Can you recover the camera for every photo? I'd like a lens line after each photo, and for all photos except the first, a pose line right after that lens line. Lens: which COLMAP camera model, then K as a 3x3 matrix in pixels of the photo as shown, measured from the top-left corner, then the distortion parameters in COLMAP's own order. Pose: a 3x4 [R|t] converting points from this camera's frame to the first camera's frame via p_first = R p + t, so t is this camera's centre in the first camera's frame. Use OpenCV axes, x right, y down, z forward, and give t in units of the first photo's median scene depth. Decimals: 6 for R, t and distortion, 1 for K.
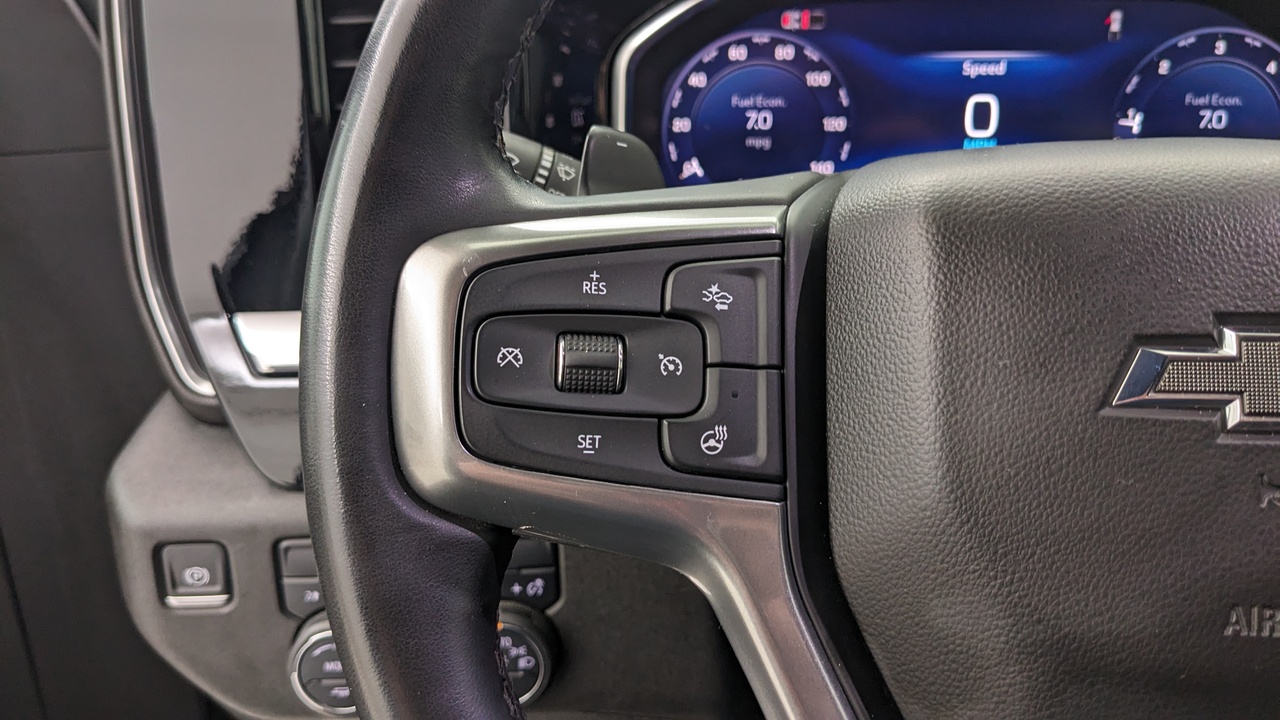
lens RADIAL K [[1140.2, 0, 635.4], [0, 1140.2, 361.9], [0, 0, 1]] dist [-0.003430, -0.017357]
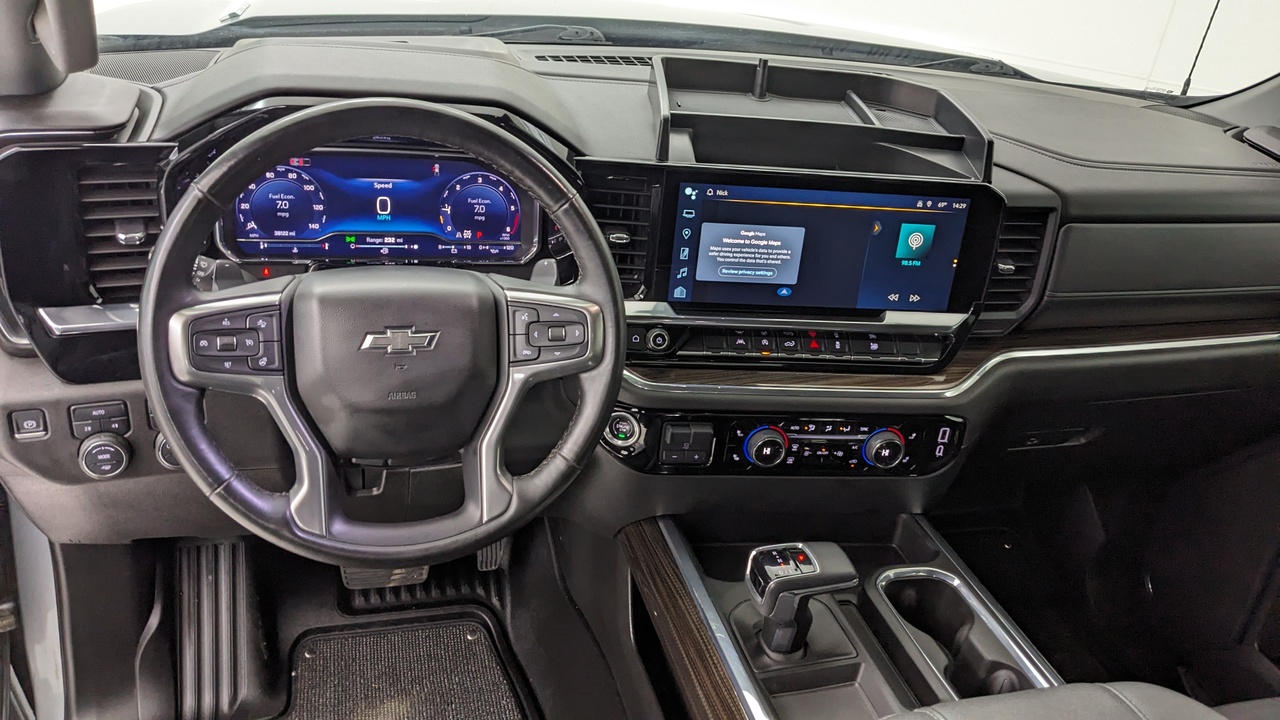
lens RADIAL K [[1082.4, 0, 637.3], [0, 1082.4, 366.4], [0, 0, 1]] dist [0.065728, -0.001739]
pose [[0.928806, -0.060283, 0.365629, -0.054258], [0.016406, 0.992401, 0.121948, -0.179328], [-0.370202, -0.107267, 0.922737, -1.492068]]
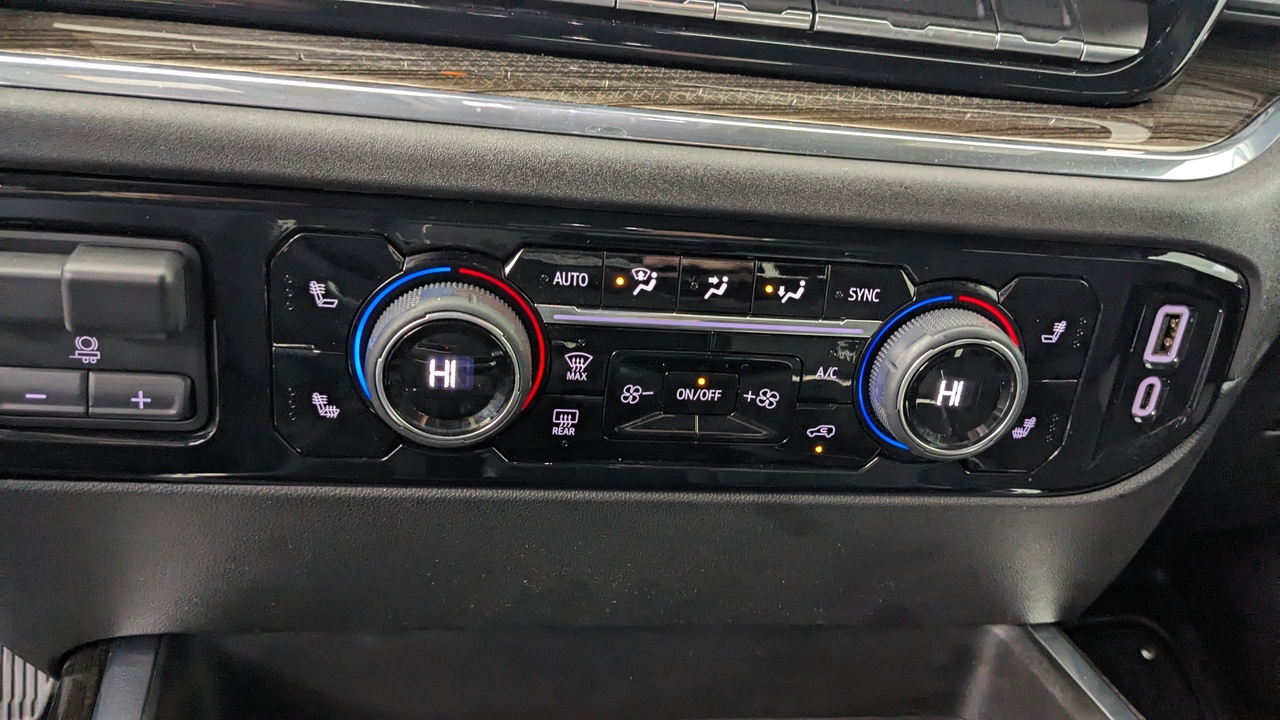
lens RADIAL K [[1043.4, 0, 643.5], [0, 1043.4, 355.4], [0, 0, 1]] dist [0.068480, -0.143098]
pose [[0.928440, -0.032832, 0.370028, 1.082826], [0.009554, 0.997868, 0.064568, 0.306723], [-0.371359, -0.056412, 0.926774, 0.226193]]
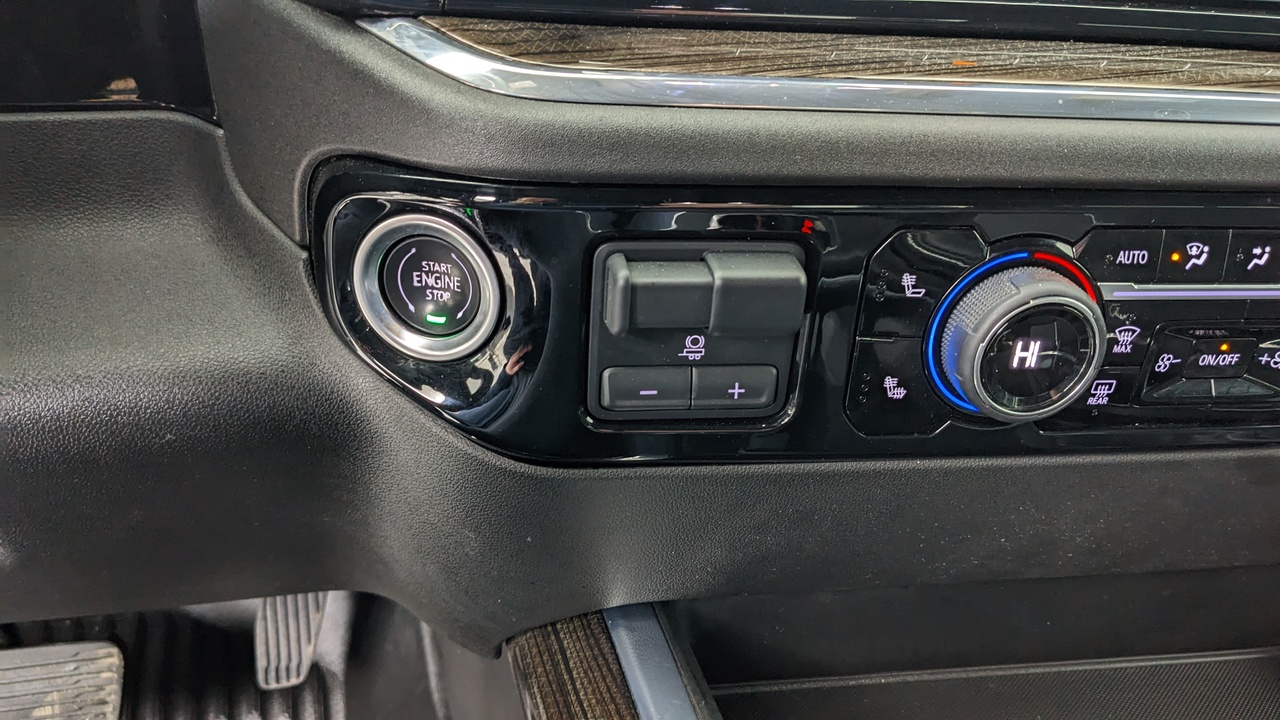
lens RADIAL K [[990.1, 0, 637.4], [0, 990.1, 354.2], [0, 0, 1]] dist [0.067076, -0.106603]
pose [[0.932837, -0.095863, 0.347311, 0.772439], [0.060110, 0.991853, 0.112317, 0.273318], [-0.355248, -0.083896, 0.931000, 0.340428]]
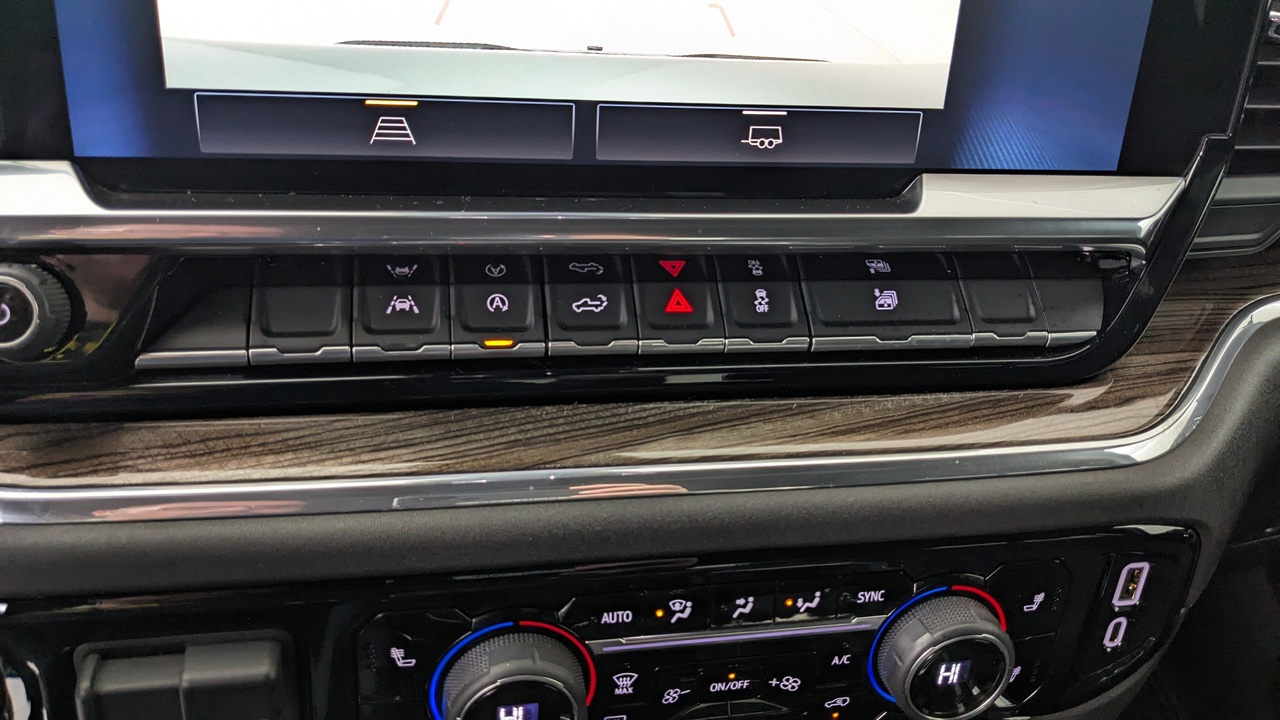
lens RADIAL K [[1050.9, 0, 641.7], [0, 1050.9, 329.1], [0, 0, 1]] dist [0.073576, -0.133466]
pose [[0.908460, -0.100437, 0.405726, 1.022141], [0.062685, 0.992460, 0.105324, 0.042632], [-0.413245, -0.070250, 0.907906, 0.182935]]
